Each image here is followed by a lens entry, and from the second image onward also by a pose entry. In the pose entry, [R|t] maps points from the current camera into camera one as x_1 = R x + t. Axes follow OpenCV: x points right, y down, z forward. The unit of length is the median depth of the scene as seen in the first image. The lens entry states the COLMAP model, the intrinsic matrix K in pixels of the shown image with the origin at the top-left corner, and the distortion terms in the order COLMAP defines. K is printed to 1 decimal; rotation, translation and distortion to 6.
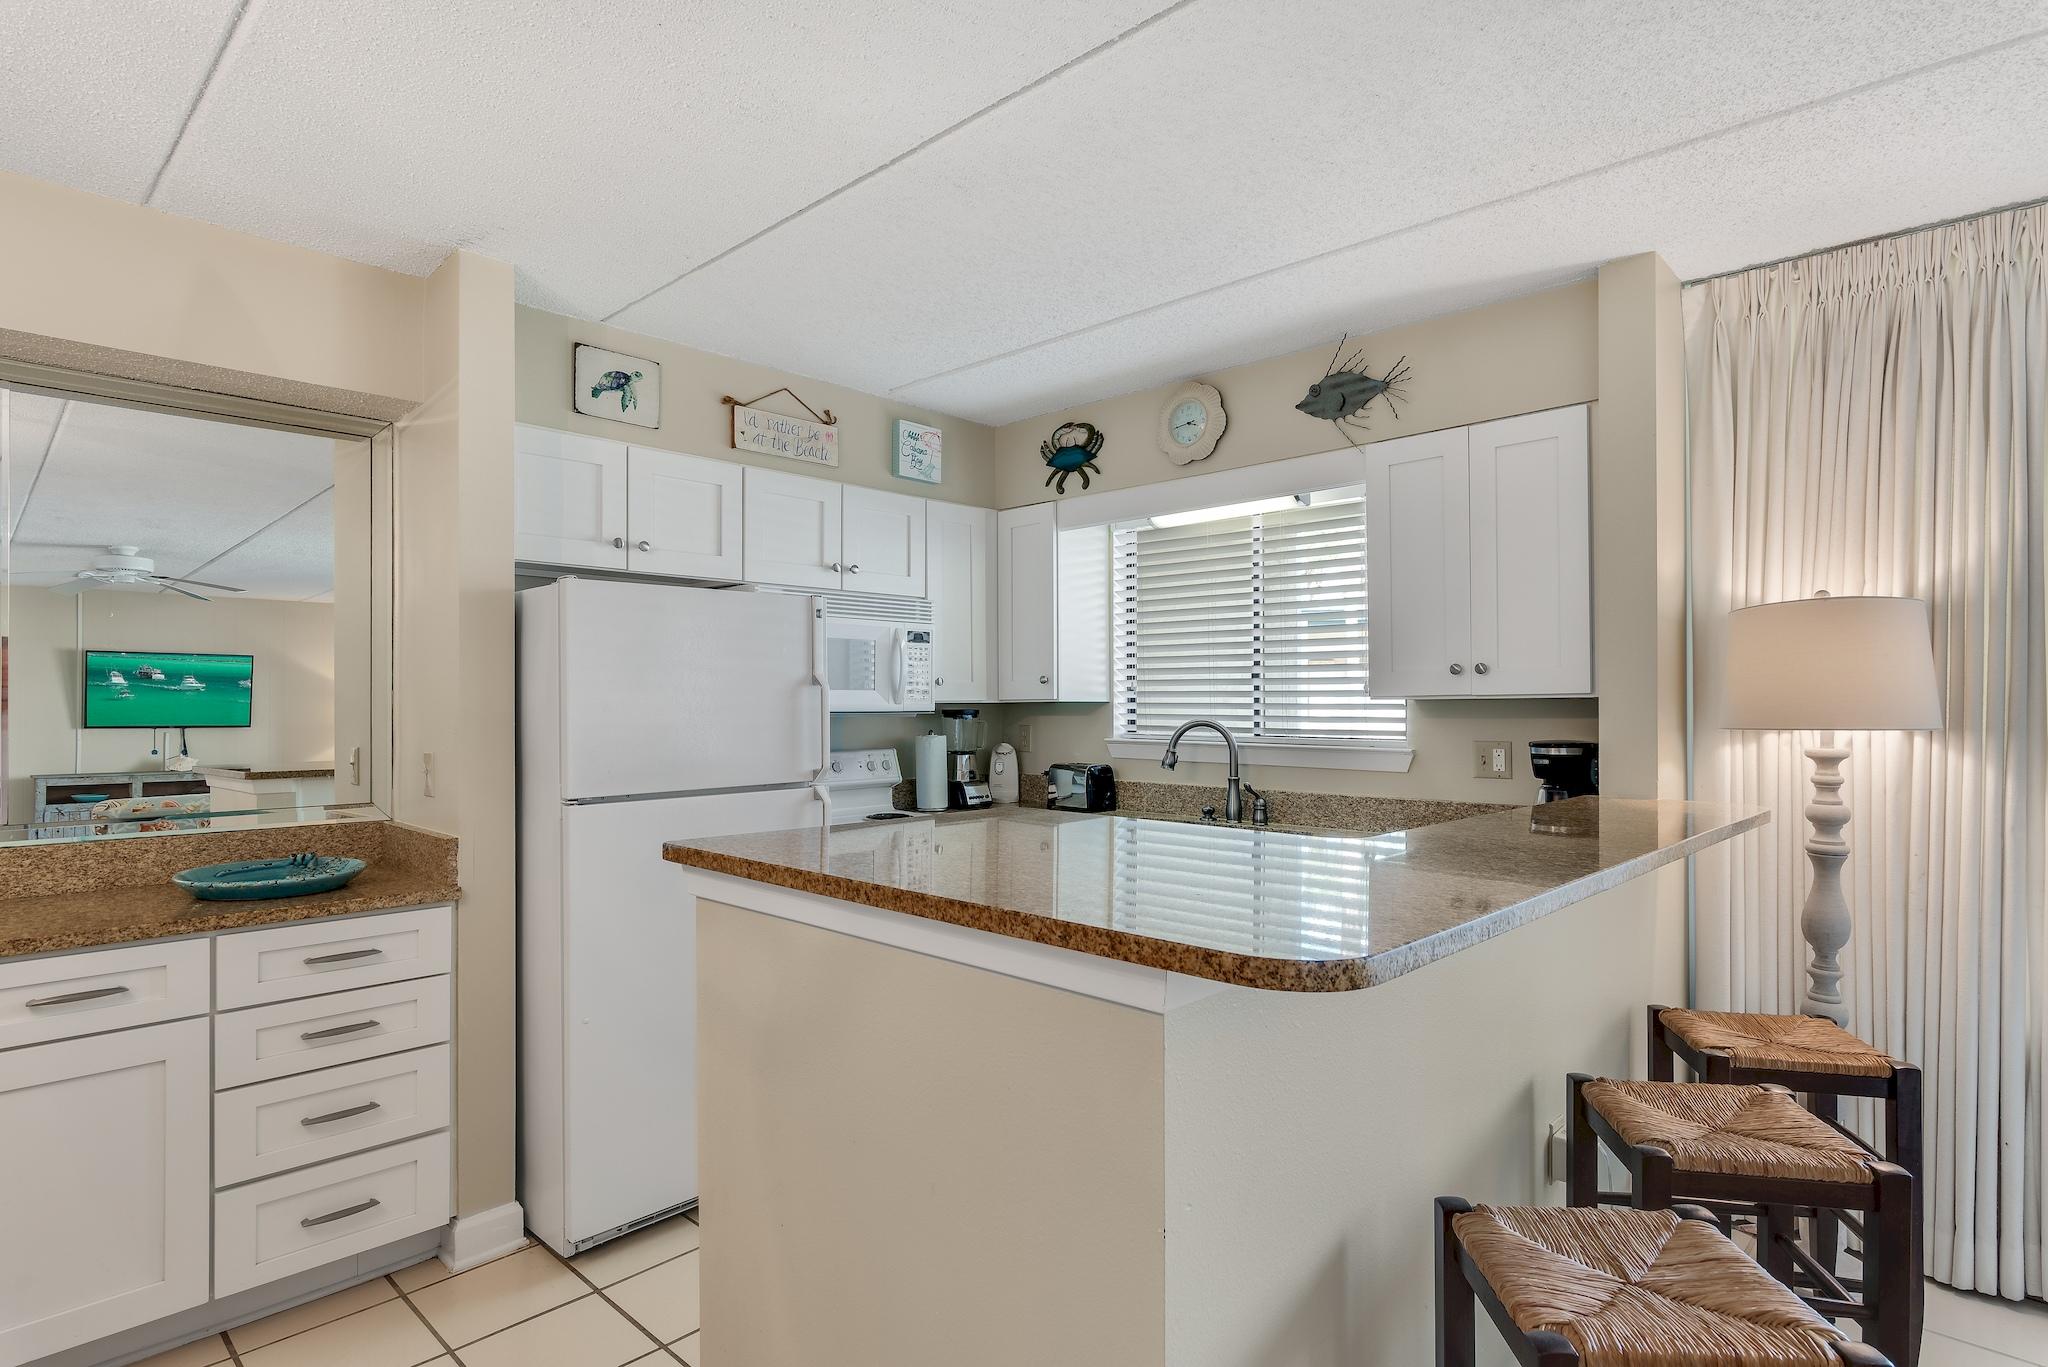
lens RADIAL K [[1066.2, 0, 1024.0], [0, 1066.2, 683.5], [0, 0, 1]] dist [0.001933, -0.000158]
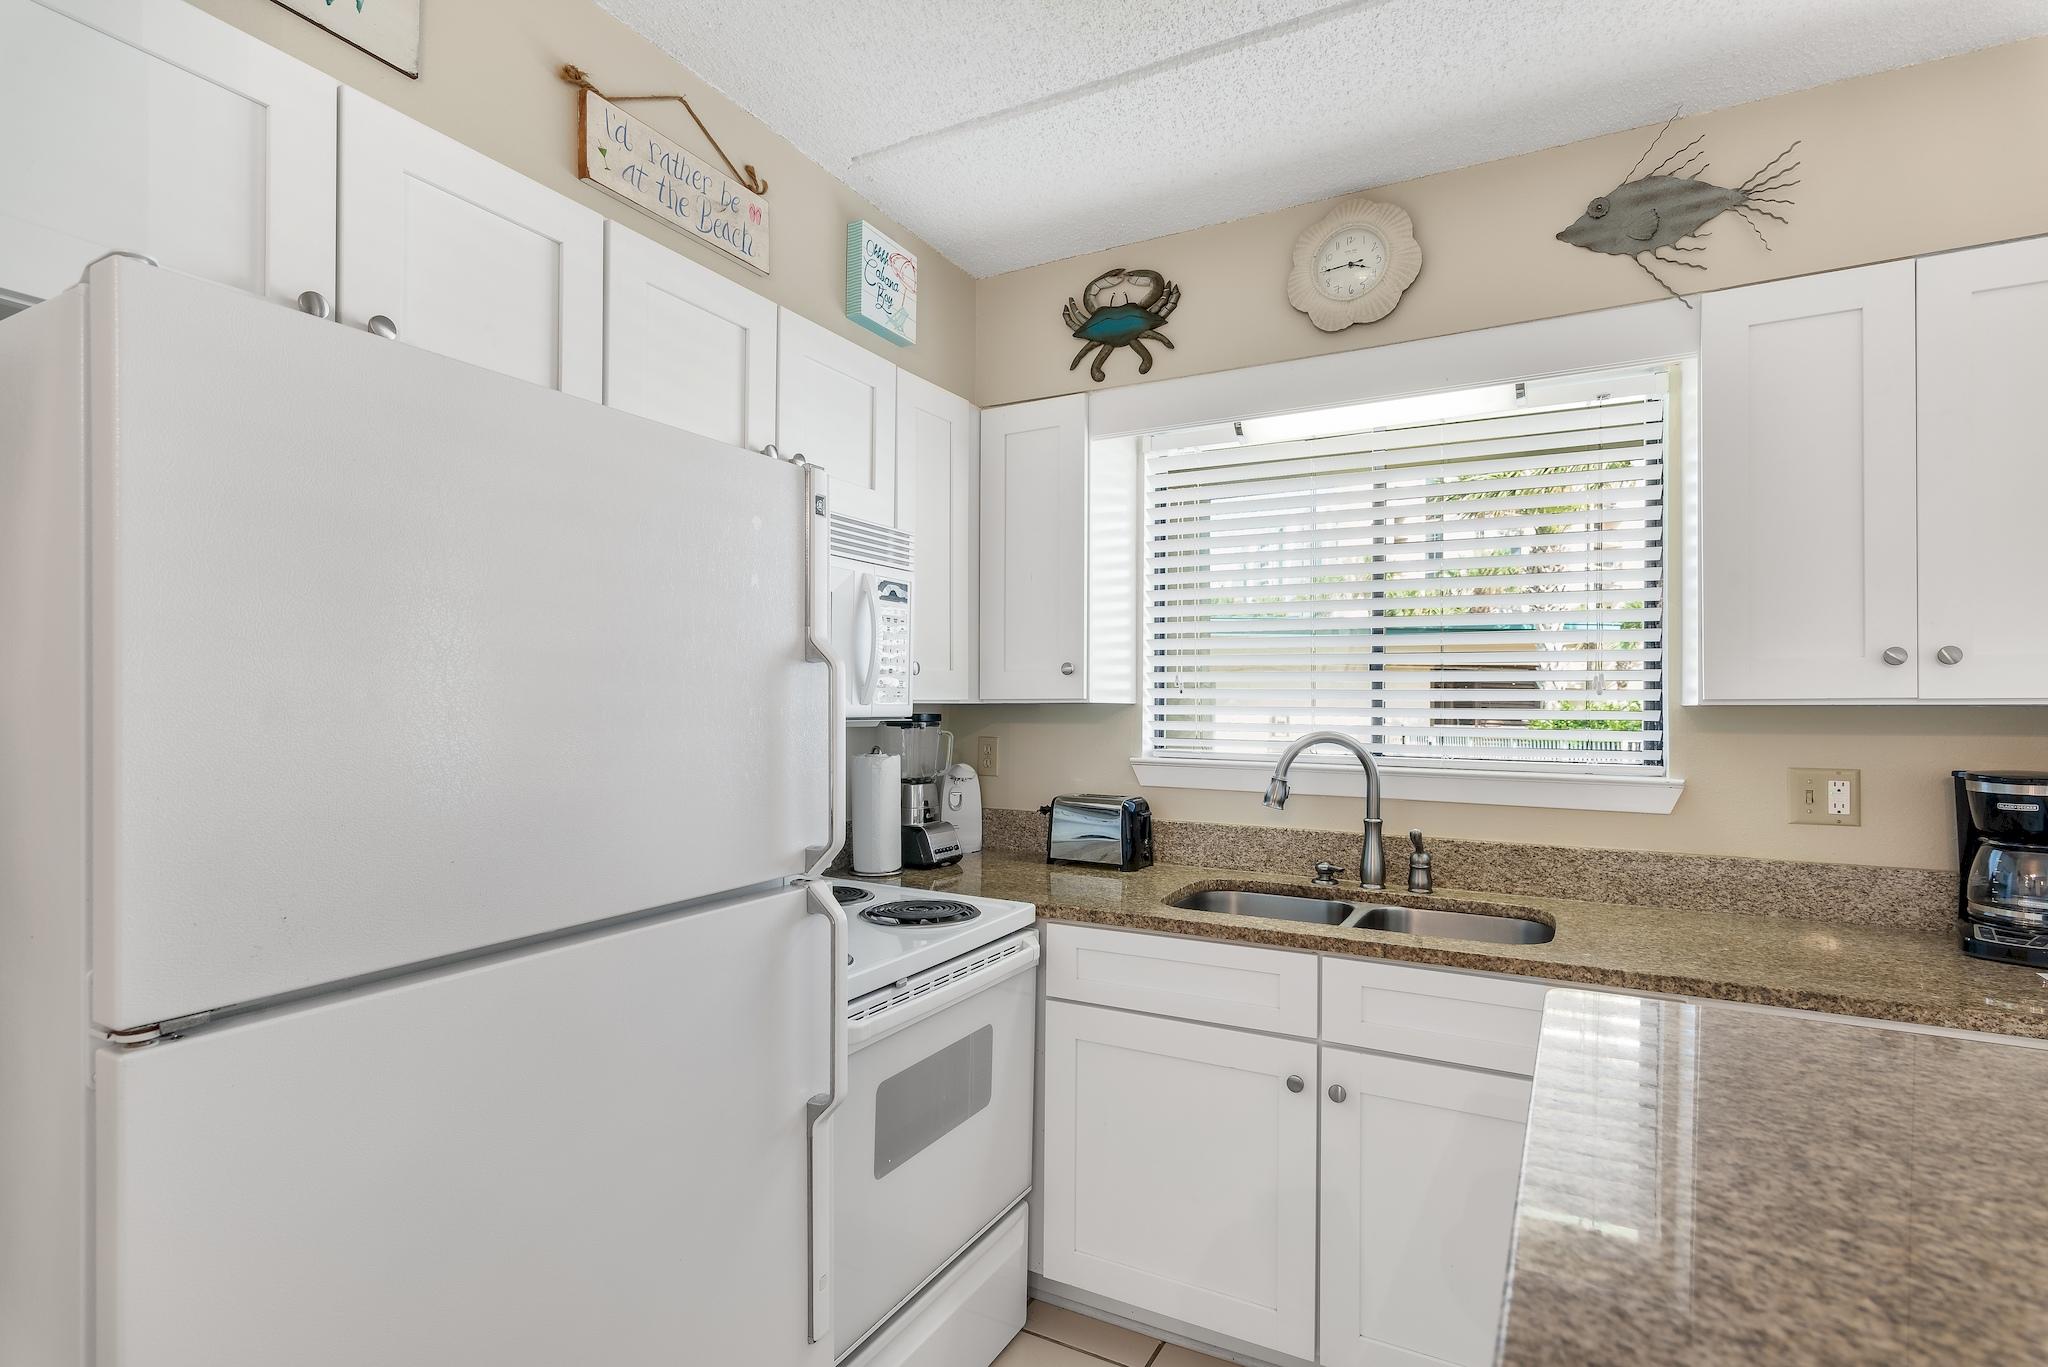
lens RADIAL K [[1004.6, 0, 1028.7], [0, 1004.6, 699.4], [0, 0, 1]] dist [0.003186, -0.000219]
pose [[0.964929, 0.009336, 0.262346, -0.170728], [-0.012951, 0.999843, 0.012054, 0.008226], [-0.262193, -0.015029, 0.964898, 0.438902]]
